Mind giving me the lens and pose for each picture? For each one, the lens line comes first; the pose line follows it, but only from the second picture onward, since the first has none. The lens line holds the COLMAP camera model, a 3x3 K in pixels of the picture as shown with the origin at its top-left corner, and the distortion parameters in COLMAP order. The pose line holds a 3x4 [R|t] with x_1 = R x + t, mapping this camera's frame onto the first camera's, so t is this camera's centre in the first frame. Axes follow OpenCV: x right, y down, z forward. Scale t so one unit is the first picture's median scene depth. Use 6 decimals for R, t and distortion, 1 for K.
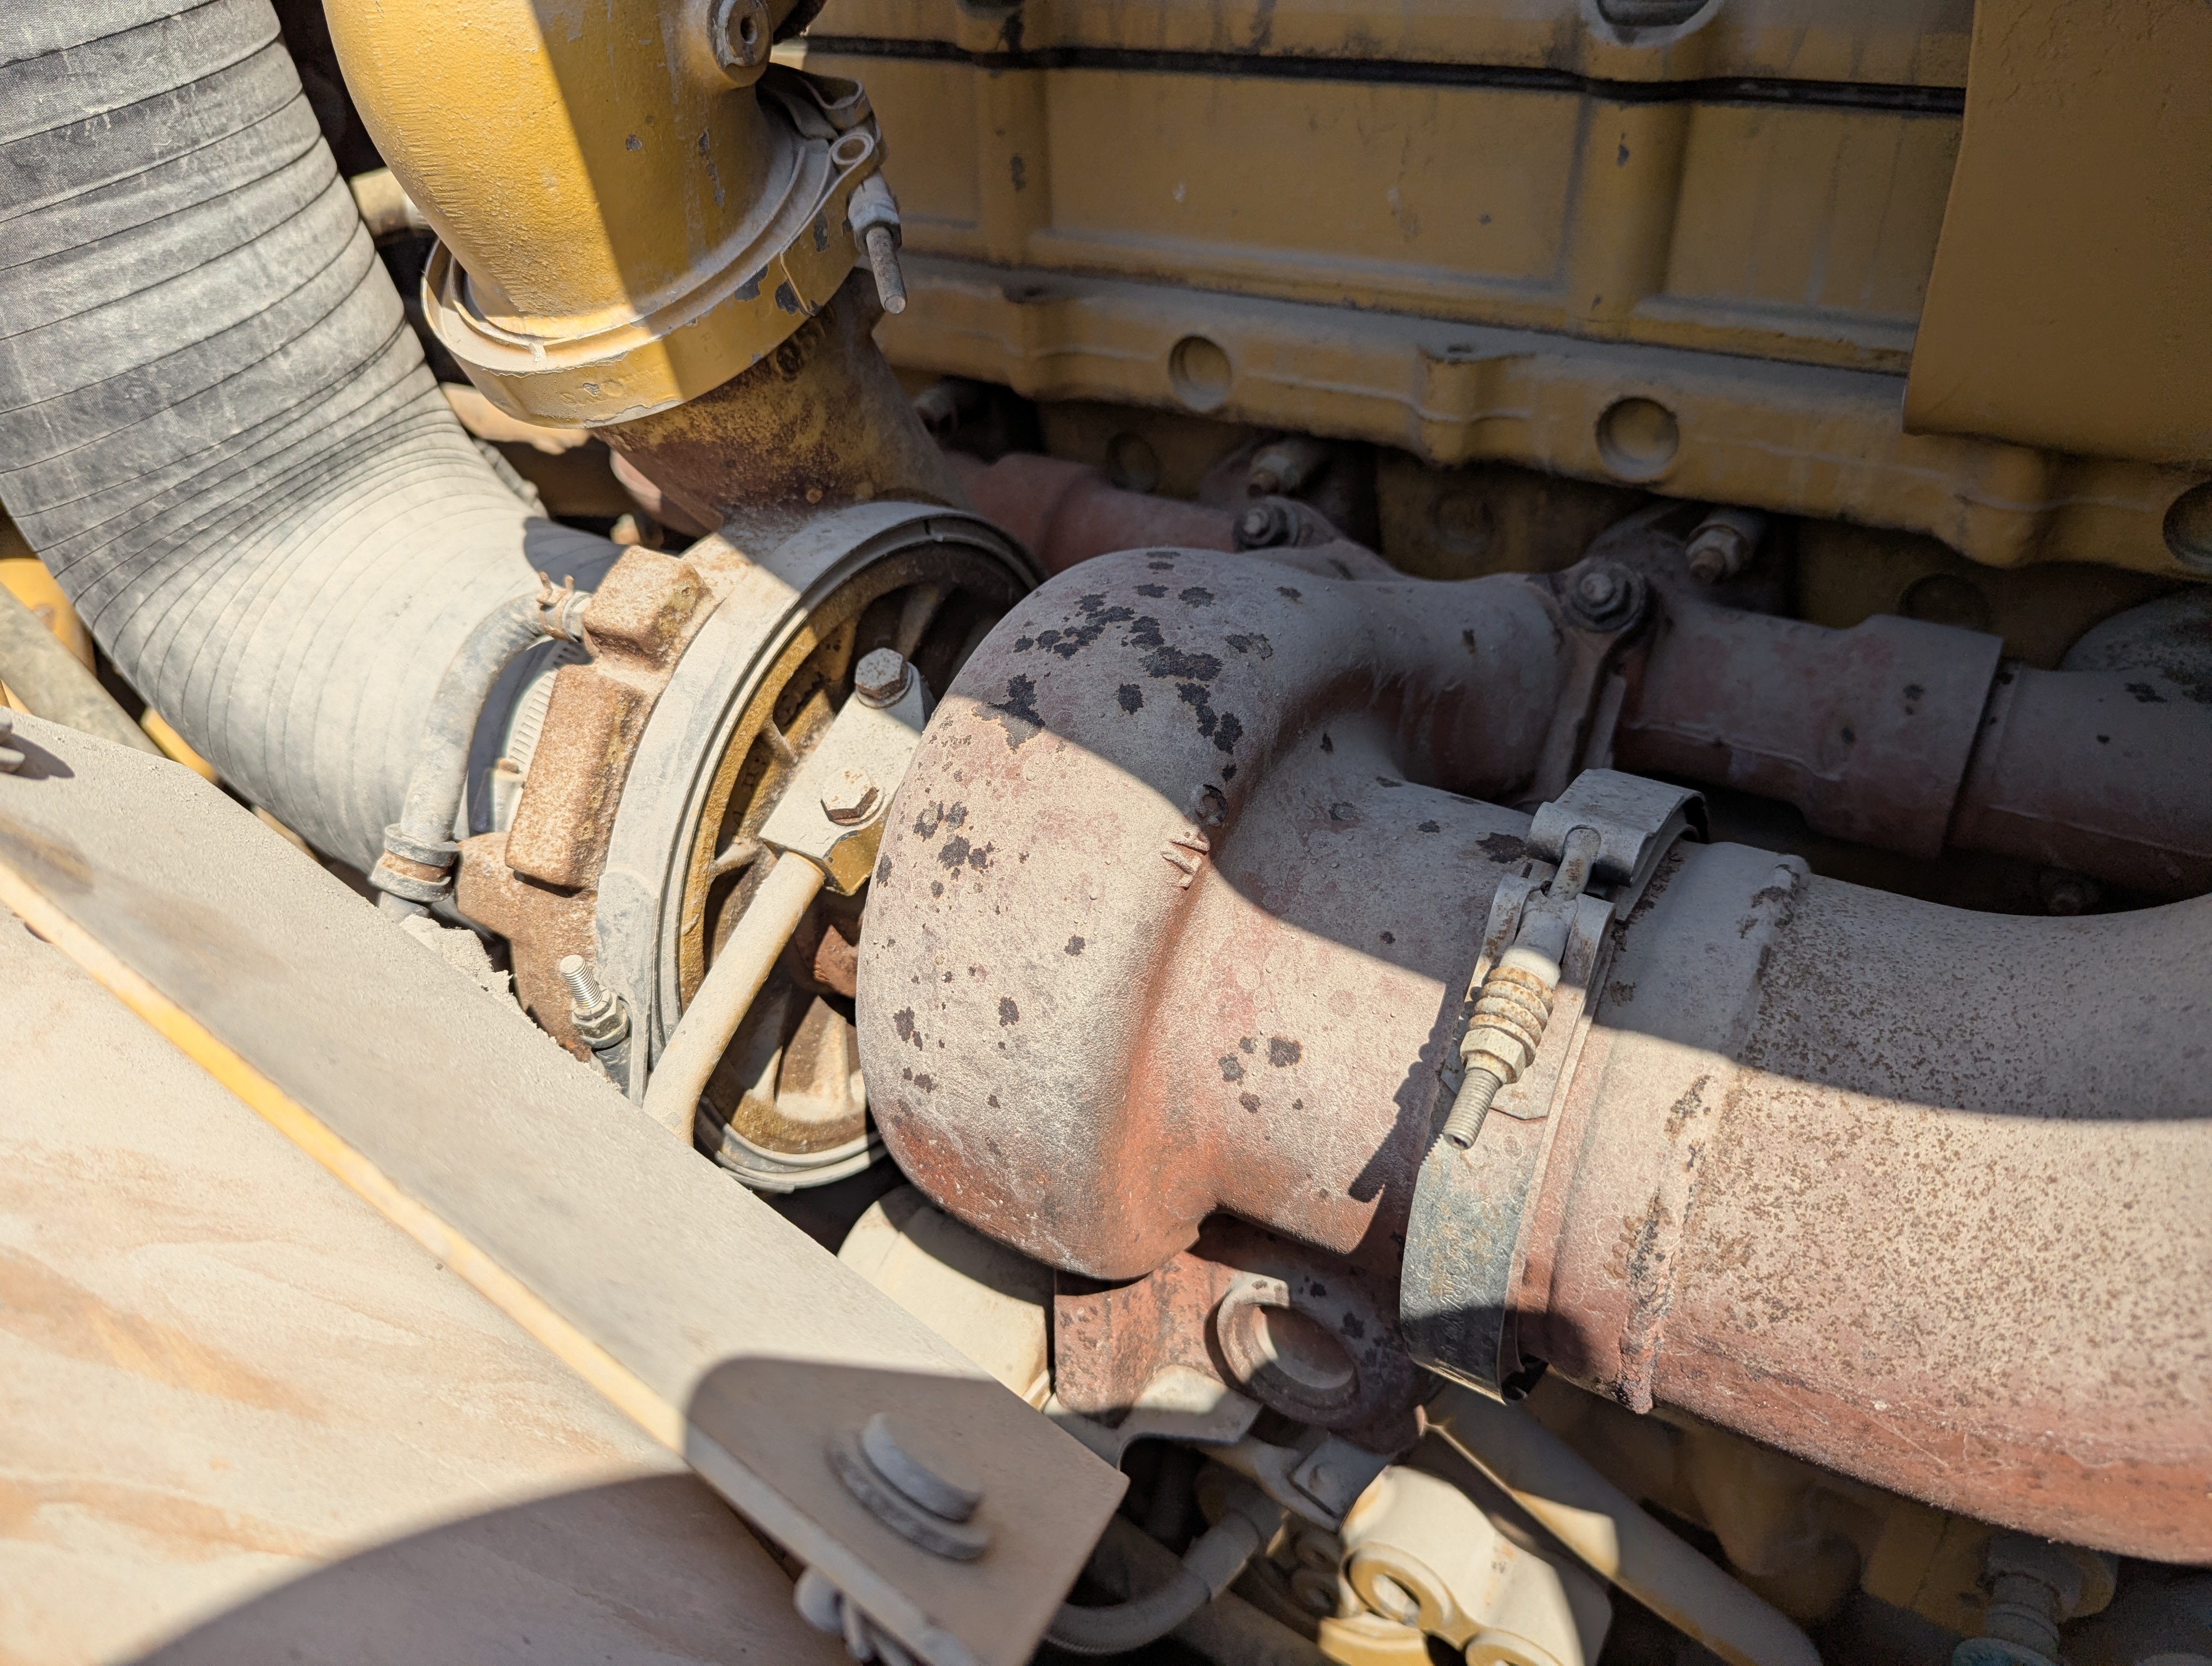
lens RADIAL K [[1616.0, 0, 1087.9], [0, 1616.0, 820.2], [0, 0, 1]] dist [0.021102, -0.029618]
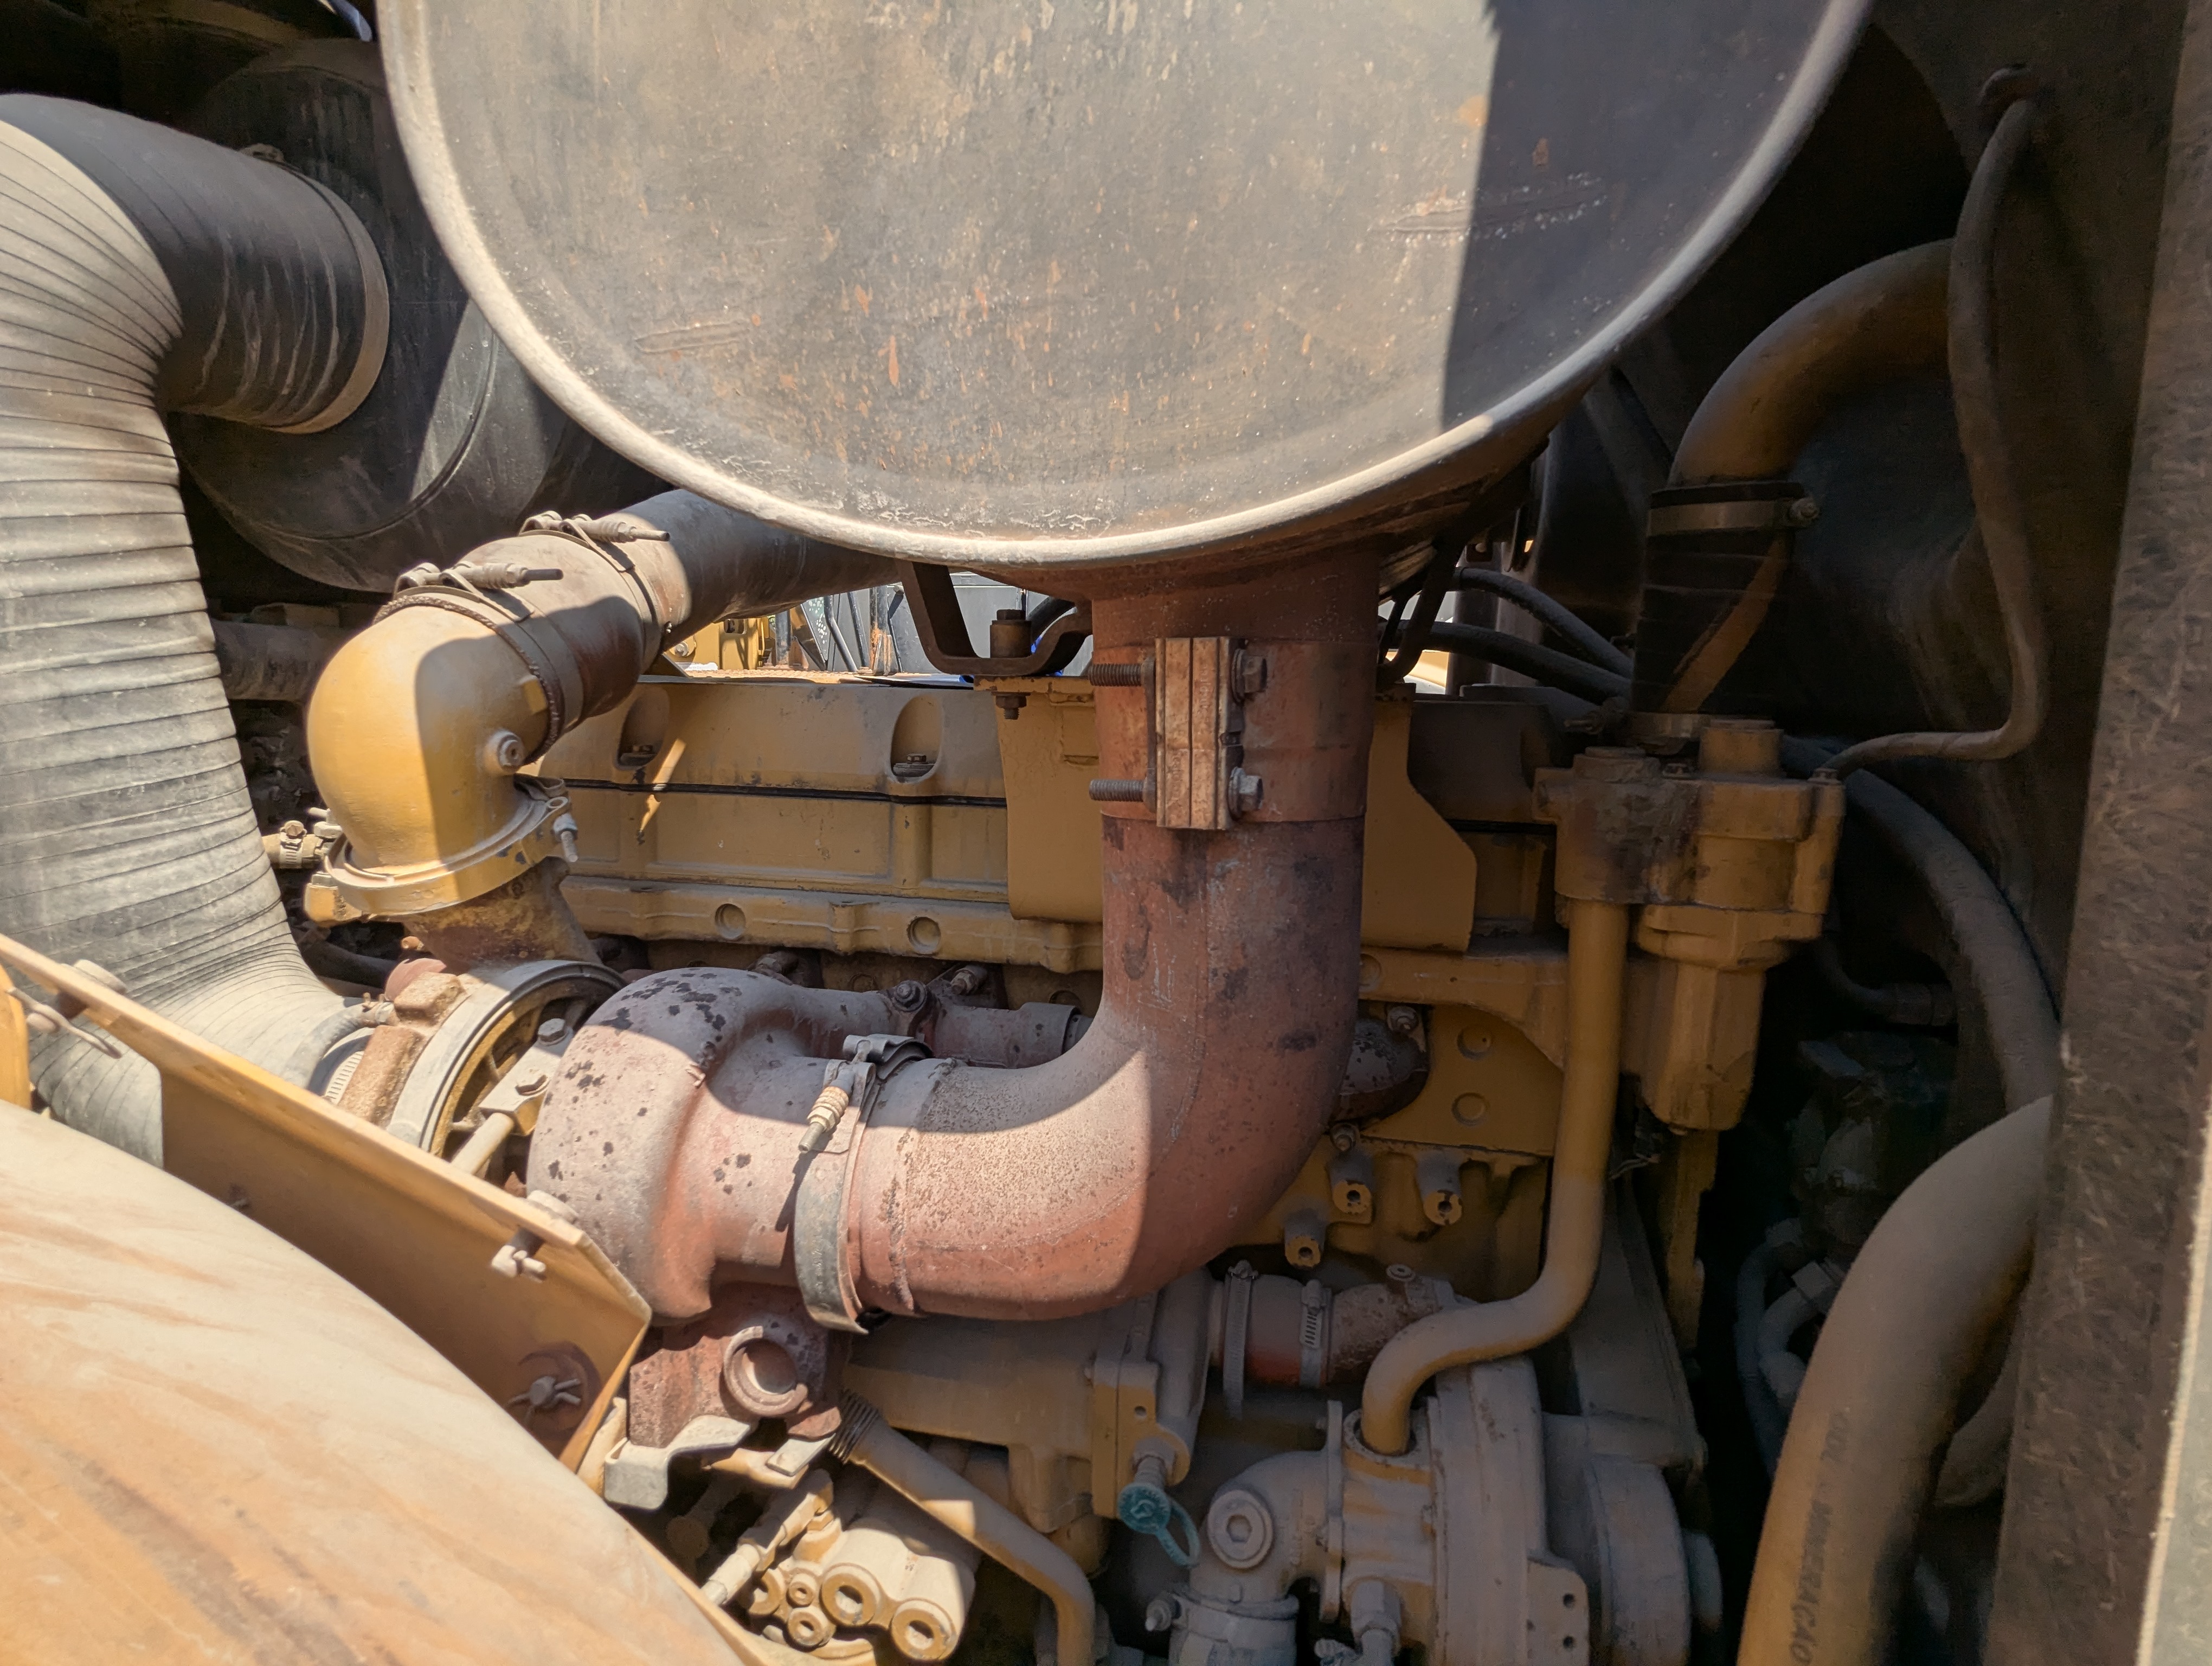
lens RADIAL K [[1048.2, 0, 1112.5], [0, 1048.2, 834.9], [0, 0, 1]] dist [-0.001948, 0.001584]
pose [[0.934402, 0.015639, 0.355876, 0.059202], [0.139420, 0.903282, -0.405762, 0.310162], [-0.327802, 0.428761, 0.841849, -0.458369]]
